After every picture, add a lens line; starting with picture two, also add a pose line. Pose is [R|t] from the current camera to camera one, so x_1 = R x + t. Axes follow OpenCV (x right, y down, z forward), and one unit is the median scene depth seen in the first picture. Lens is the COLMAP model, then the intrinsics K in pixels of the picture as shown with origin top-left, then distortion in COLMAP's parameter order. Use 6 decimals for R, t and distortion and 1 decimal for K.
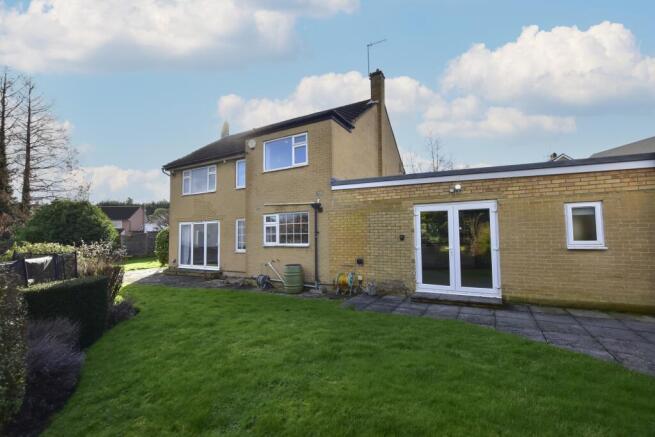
lens RADIAL K [[287.6, 0, 327.5], [0, 287.6, 218.5], [0, 0, 1]] dist [-0.009264, 0.000635]
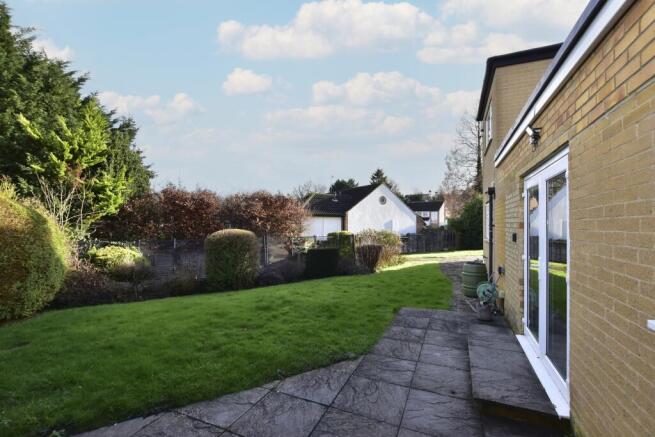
lens RADIAL K [[287.6, 0, 327.5], [0, 287.6, 218.5], [0, 0, 1]] dist [-0.009264, 0.000635]
pose [[0.103716, -0.004928, -0.994595, 0.852396], [0.043760, 0.999042, -0.000387, 0.013129], [0.993644, -0.043483, 0.103832, 0.618924]]
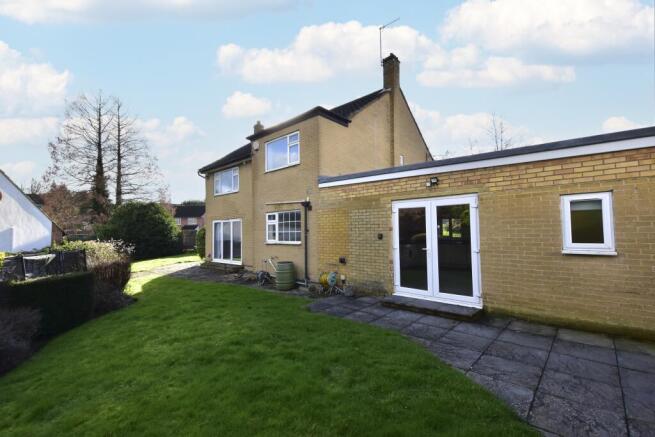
lens RADIAL K [[285.3, 0, 327.5], [0, 285.3, 218.5], [0, 0, 1]] dist [0.029989, -0.000458]
pose [[0.974820, -0.012505, -0.222641, 0.324347], [0.017082, 0.999680, 0.018640, -0.013606], [0.222337, -0.021974, 0.974722, 0.058689]]
